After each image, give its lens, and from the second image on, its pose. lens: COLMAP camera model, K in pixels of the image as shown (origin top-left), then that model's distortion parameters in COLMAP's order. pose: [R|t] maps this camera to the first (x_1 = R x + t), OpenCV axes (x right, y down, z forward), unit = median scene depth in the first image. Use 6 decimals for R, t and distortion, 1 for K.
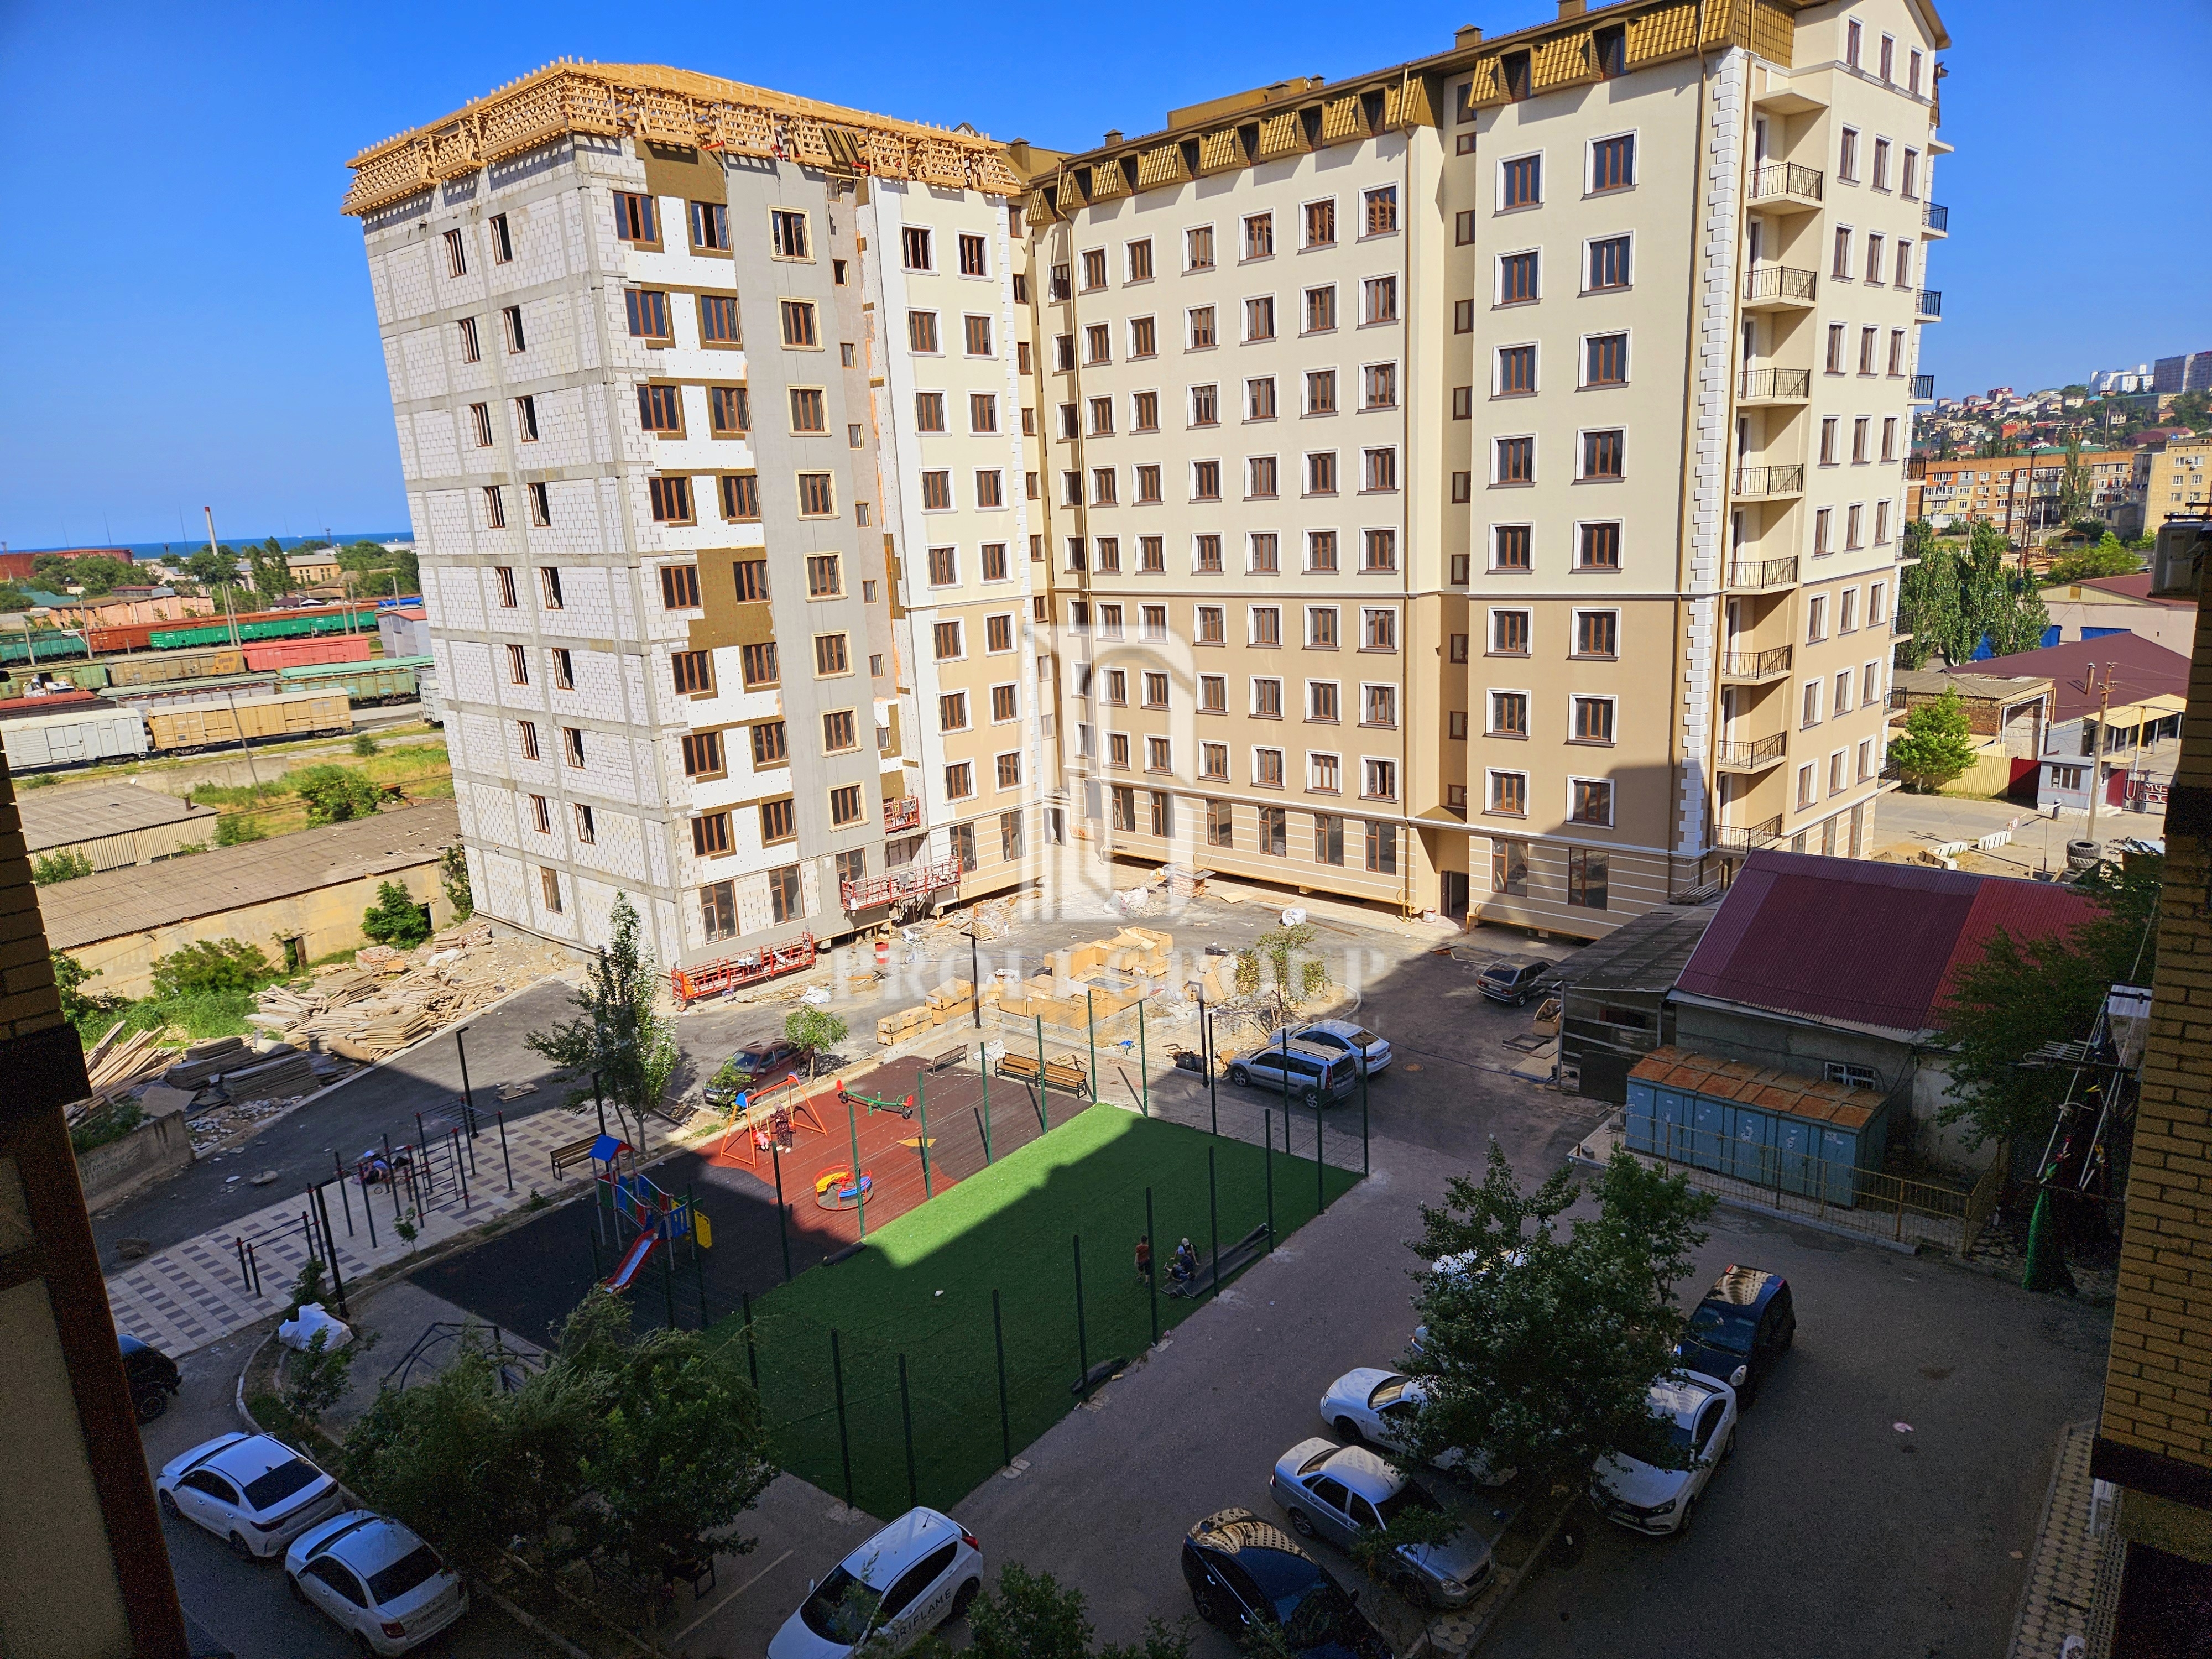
lens RADIAL K [[1479.7, 0, 1106.0], [0, 1479.7, 829.5], [0, 0, 1]] dist [0.001340, 0.000181]
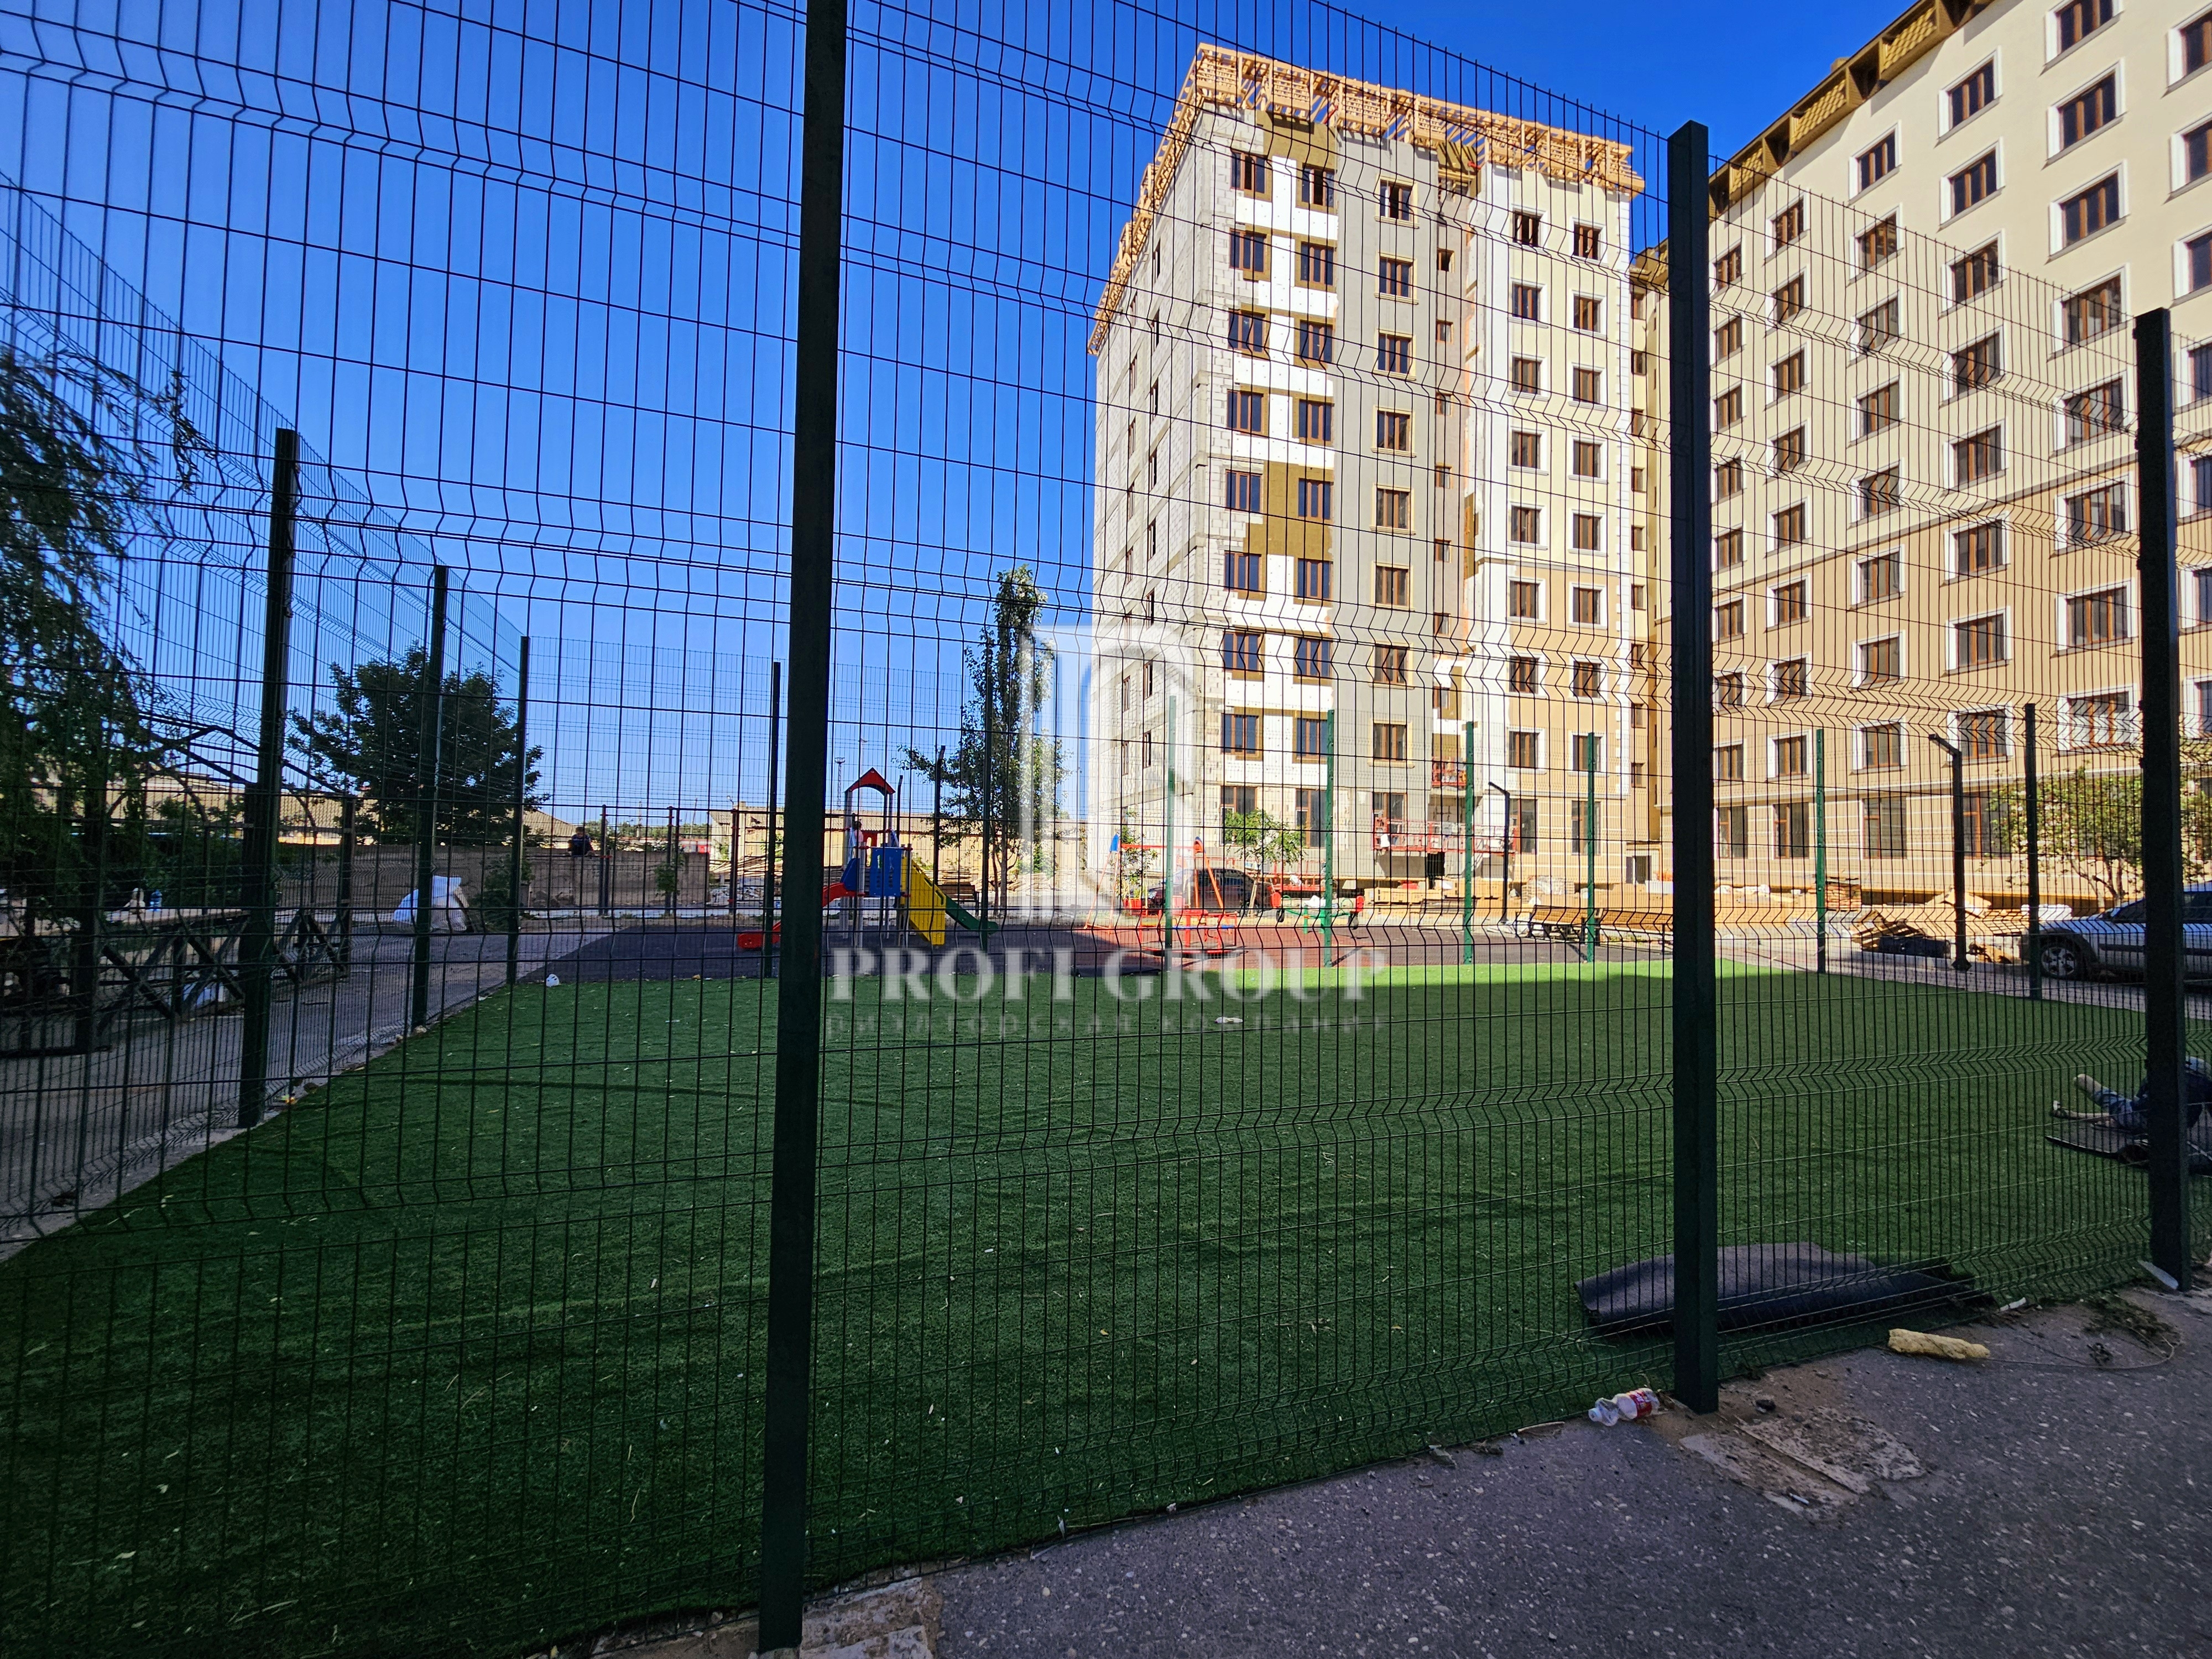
lens RADIAL K [[886.0, 0, 1148.2], [0, 886.0, 830.0], [0, 0, 1]] dist [0.014082, -0.000085]
pose [[0.851578, 0.044318, -0.522351, -0.008839], [-0.185759, 0.957276, -0.221621, 0.204470], [0.490213, 0.285759, 0.823428, 0.503503]]
